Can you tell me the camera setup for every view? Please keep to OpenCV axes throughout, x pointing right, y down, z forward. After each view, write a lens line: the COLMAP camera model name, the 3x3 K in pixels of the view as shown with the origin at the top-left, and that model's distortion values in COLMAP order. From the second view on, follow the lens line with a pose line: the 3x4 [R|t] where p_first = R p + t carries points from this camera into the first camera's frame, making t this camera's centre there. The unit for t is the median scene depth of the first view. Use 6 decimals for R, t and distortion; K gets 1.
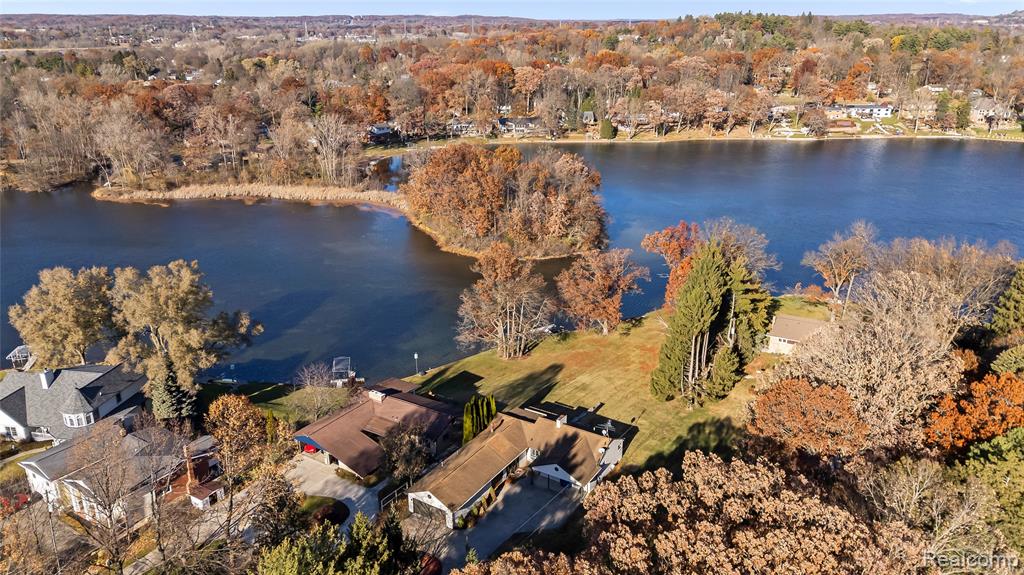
lens RADIAL K [[752.4, 0, 487.5], [0, 752.4, 309.9], [0, 0, 1]] dist [0.061711, -0.002211]
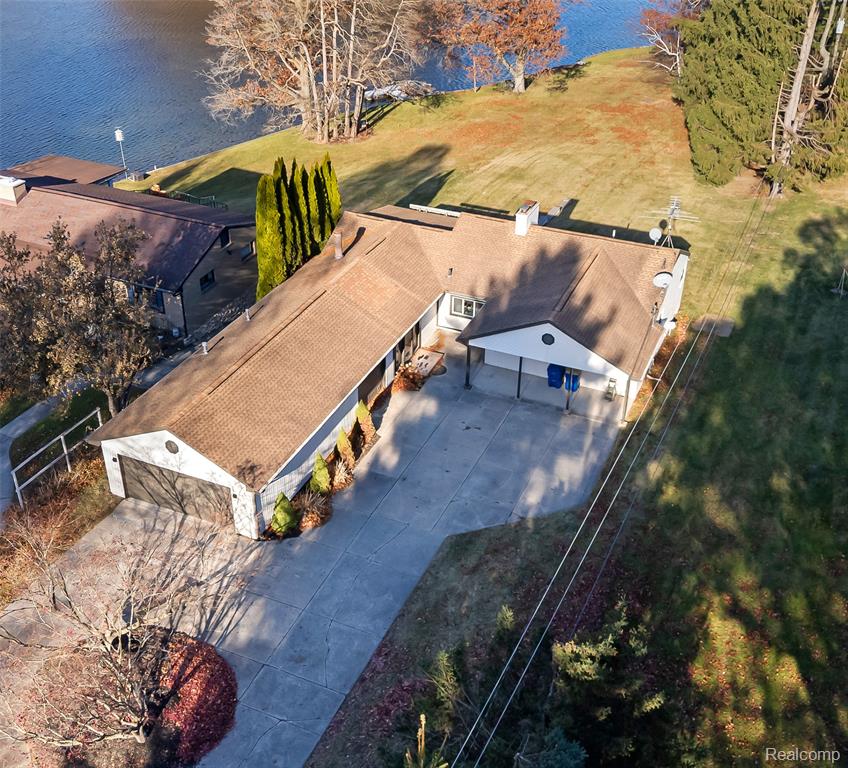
lens RADIAL K [[1047.6, 0, 423.4], [0, 1047.6, 383.4], [0, 0, 1]] dist [0.153474, 0.000000]
pose [[0.986060, -0.069701, 0.151089, -0.035322], [0.037980, 0.978346, 0.203461, 0.125454], [-0.161999, -0.194886, 0.967355, 0.519429]]
